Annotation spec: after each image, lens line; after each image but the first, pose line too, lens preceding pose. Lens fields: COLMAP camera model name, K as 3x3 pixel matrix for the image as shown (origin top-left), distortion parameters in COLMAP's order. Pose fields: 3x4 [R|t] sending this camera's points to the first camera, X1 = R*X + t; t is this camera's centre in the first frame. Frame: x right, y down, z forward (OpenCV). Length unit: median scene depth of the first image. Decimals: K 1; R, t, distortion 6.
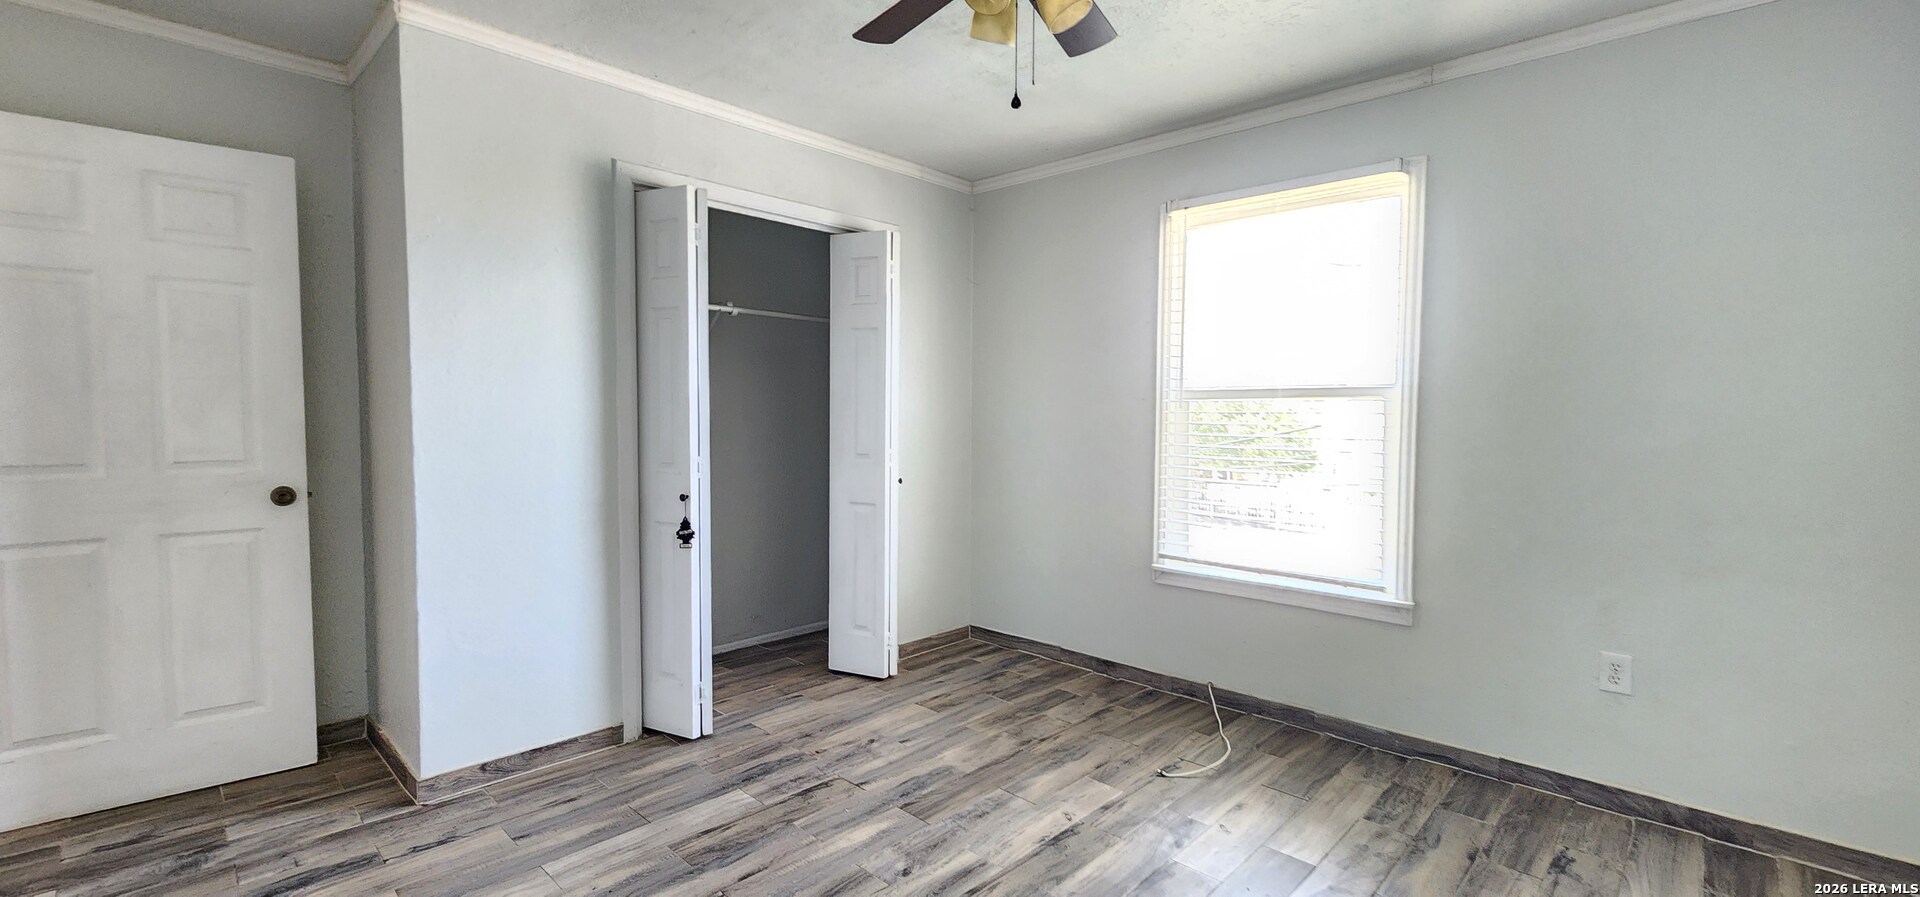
lens RADIAL K [[787.4, 0, 965.1], [0, 787.4, 465.7], [0, 0, 1]] dist [0.001544, 0.000579]
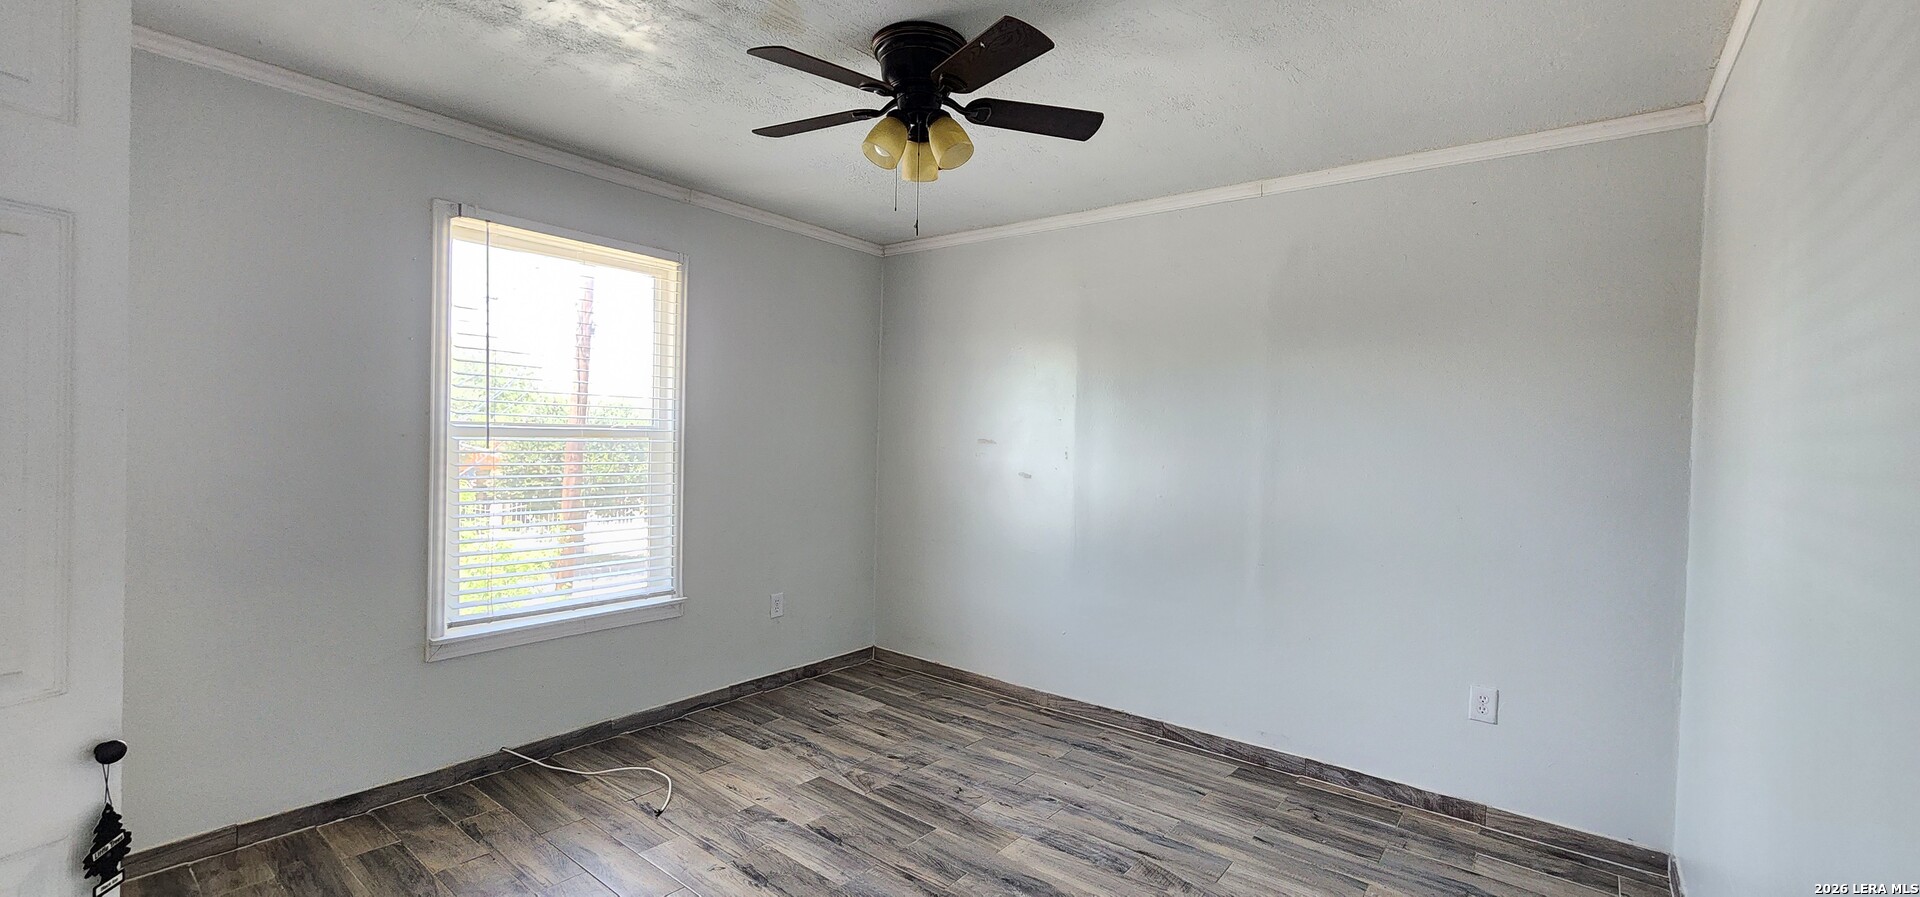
lens RADIAL K [[787.4, 0, 959.1], [0, 787.4, 458.2], [0, 0, 1]] dist [0.001544, 0.000579]
pose [[-0.086480, -0.042571, 0.995344, -0.717331], [0.033822, 0.998385, 0.045639, -0.093854], [-0.995679, 0.037611, -0.084901, 0.618543]]
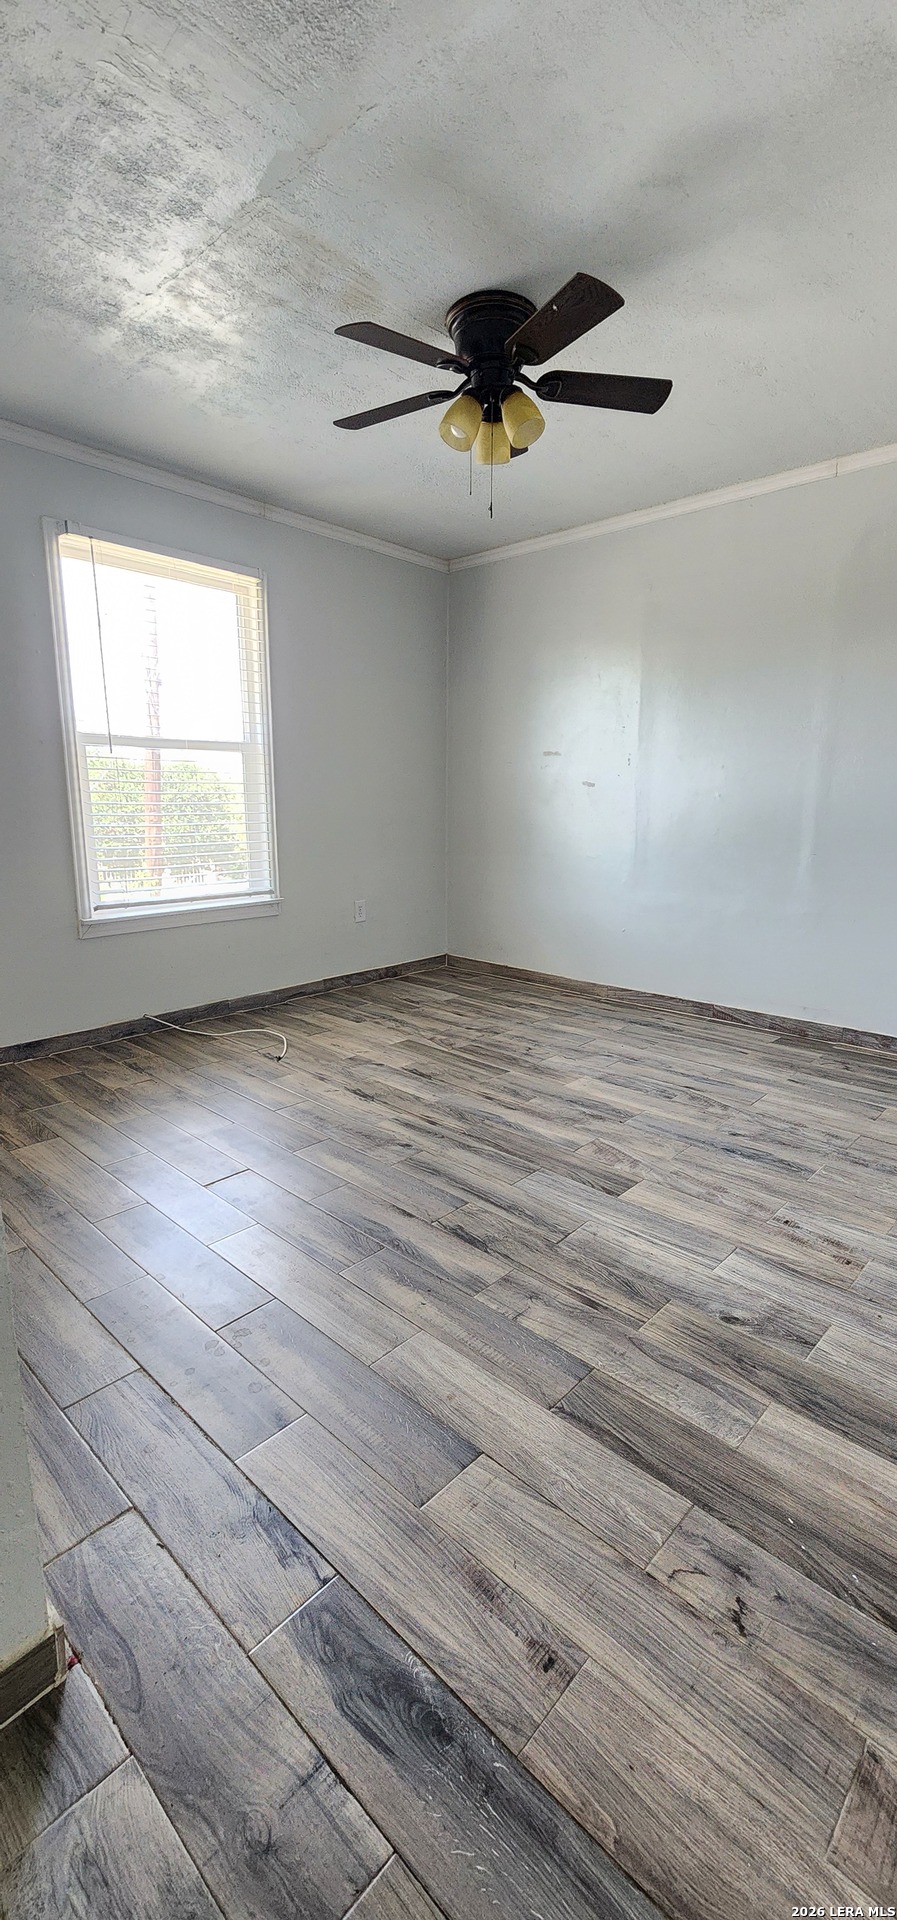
lens RADIAL K [[787.4, 0, 449.9], [0, 787.4, 963.9], [0, 0, 1]] dist [0.001544, 0.000579]
pose [[-0.003708, -0.217020, 0.976160, -0.843849], [0.057784, 0.974489, 0.216868, -0.004979], [-0.998322, 0.057210, 0.008926, 0.648193]]
